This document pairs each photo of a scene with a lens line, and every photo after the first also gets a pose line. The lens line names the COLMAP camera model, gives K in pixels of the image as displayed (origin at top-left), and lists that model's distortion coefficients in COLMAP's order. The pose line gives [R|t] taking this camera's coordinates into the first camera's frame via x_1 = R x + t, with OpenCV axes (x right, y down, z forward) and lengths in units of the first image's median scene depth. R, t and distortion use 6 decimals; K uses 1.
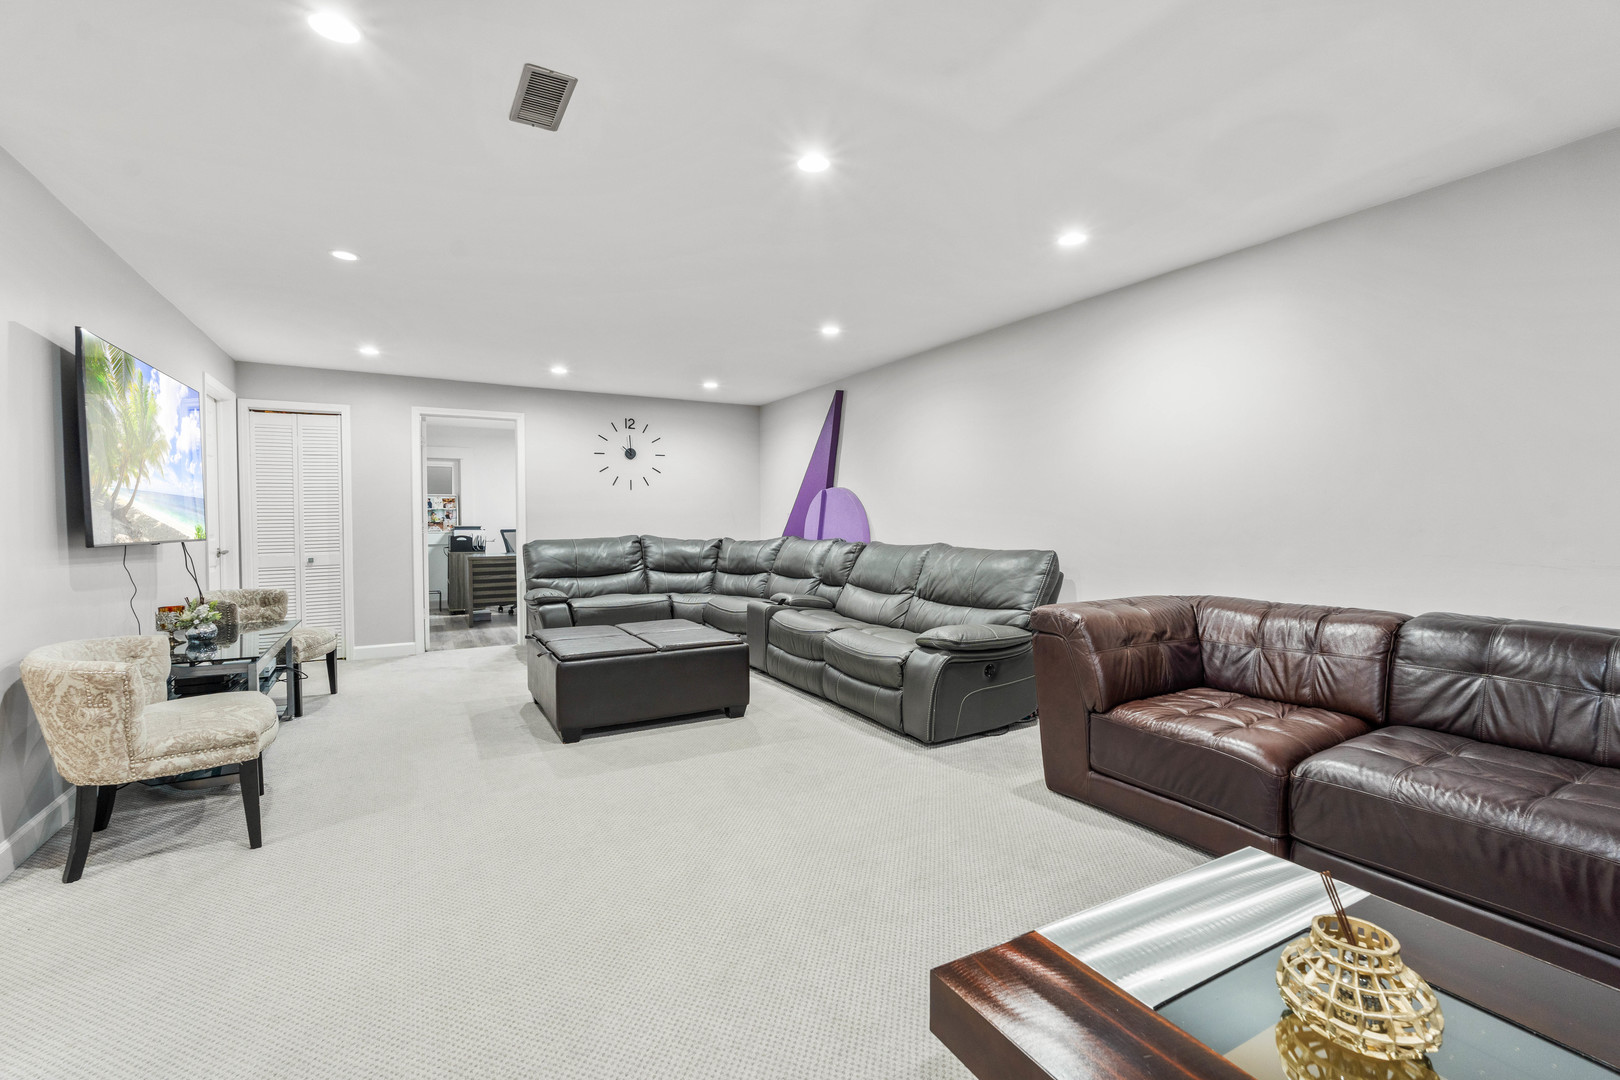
lens RADIAL K [[726.9, 0, 810.0], [0, 726.9, 540.0], [0, 0, 1]] dist [0.001417, 0.000218]
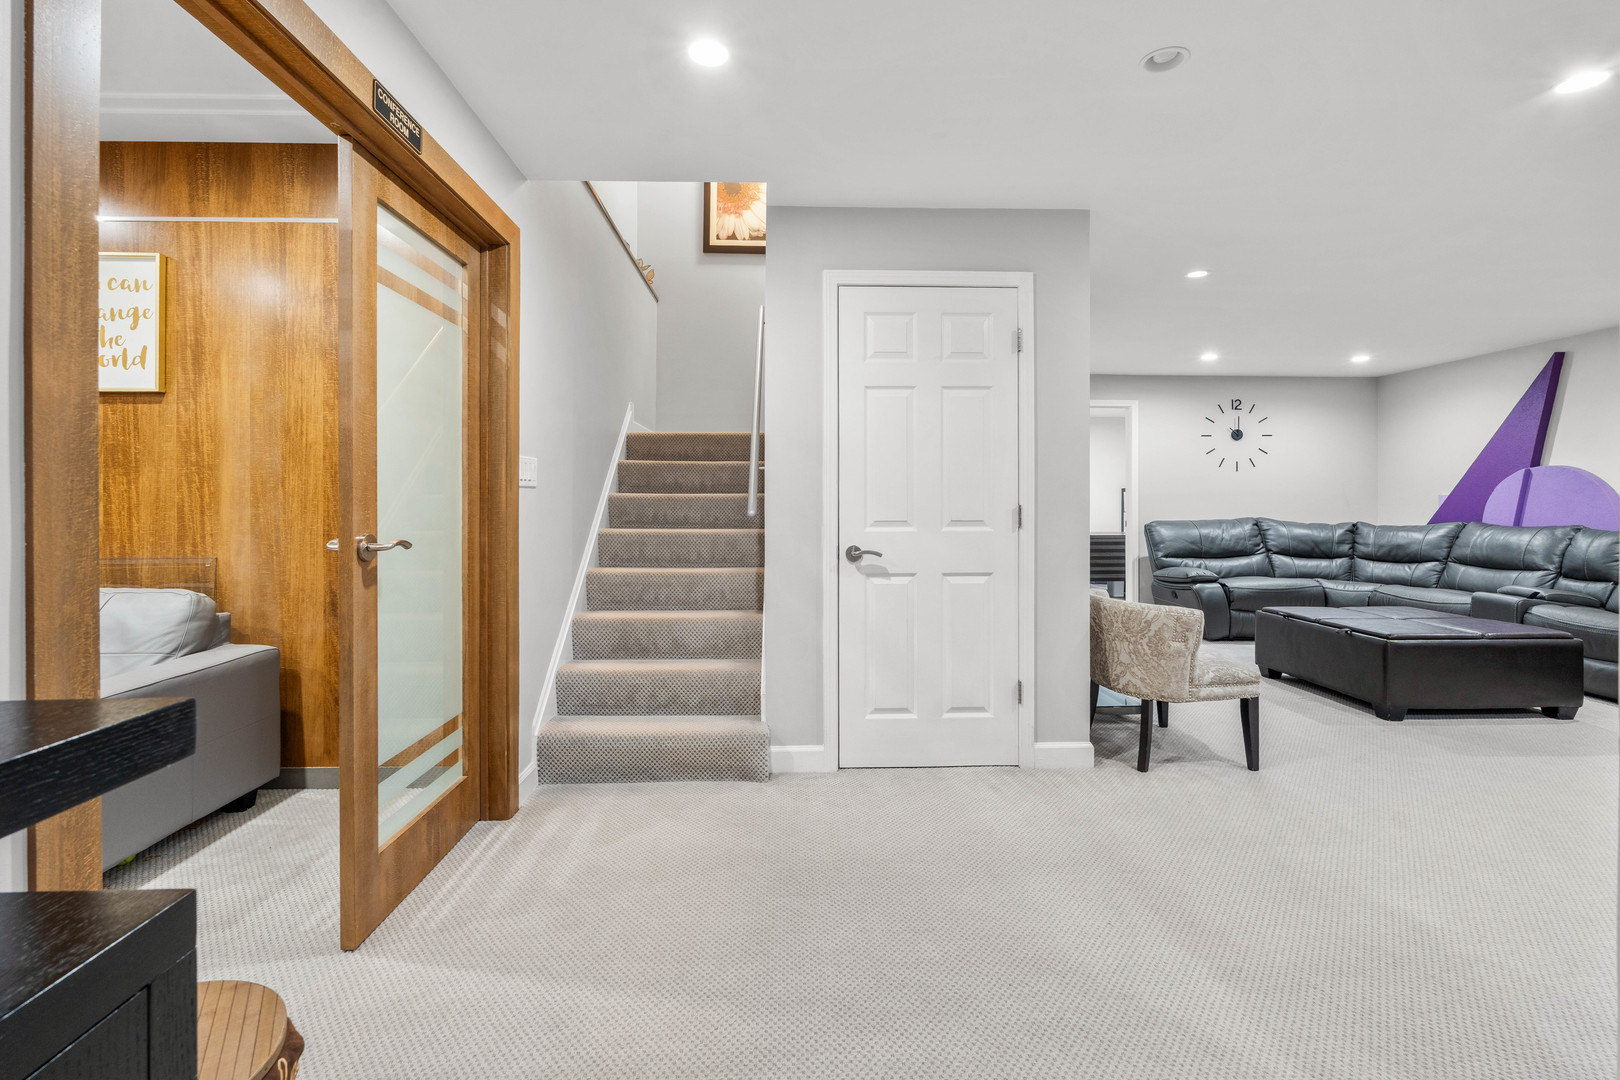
lens RADIAL K [[740.0, 0, 804.6], [0, 740.0, 497.1], [0, 0, 1]] dist [0.001946, 0.000340]
pose [[0.885039, 0.004505, -0.465496, -0.319822], [-0.019848, 0.999409, -0.028065, 0.006121], [0.465094, 0.034078, 0.884605, -0.172703]]
